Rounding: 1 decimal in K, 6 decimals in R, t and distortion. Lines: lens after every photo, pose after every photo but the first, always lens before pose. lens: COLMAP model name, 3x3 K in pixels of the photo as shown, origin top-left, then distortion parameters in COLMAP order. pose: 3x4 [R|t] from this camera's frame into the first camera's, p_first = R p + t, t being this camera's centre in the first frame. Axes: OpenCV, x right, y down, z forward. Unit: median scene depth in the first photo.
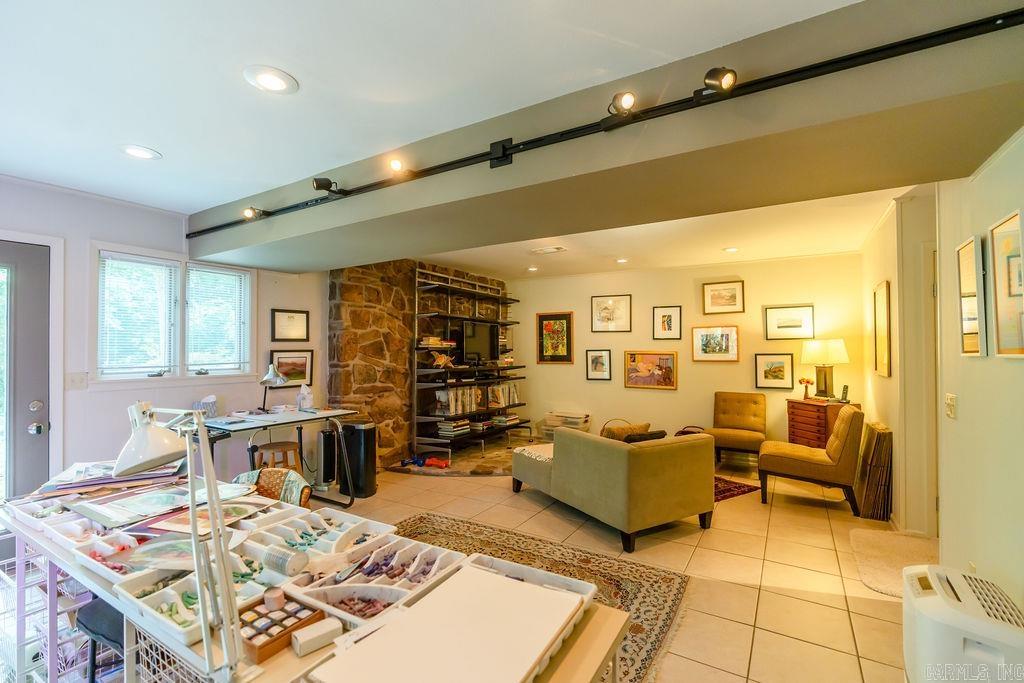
lens RADIAL K [[459.1, 0, 511.8], [0, 459.1, 342.2], [0, 0, 1]] dist [-0.012622, 0.005321]
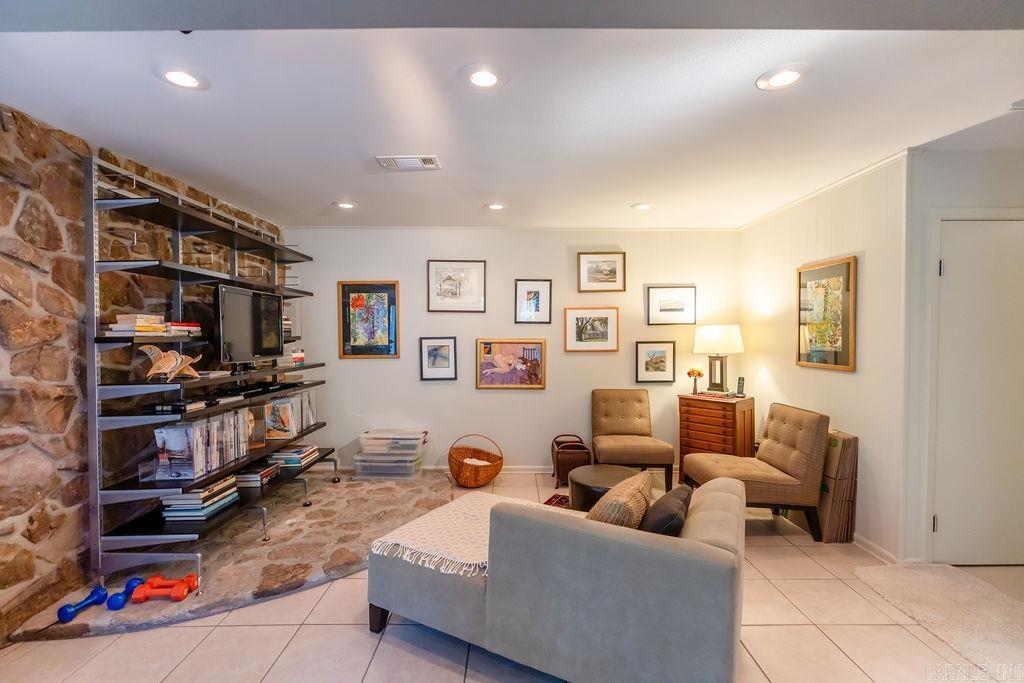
lens RADIAL K [[459.1, 0, 515.8], [0, 459.1, 342.1], [0, 0, 1]] dist [-0.012622, 0.005321]
pose [[0.852122, -0.012559, 0.523192, -0.090817], [-0.007434, 0.999321, 0.036096, -0.002298], [-0.523290, -0.034648, 0.851450, 0.399192]]
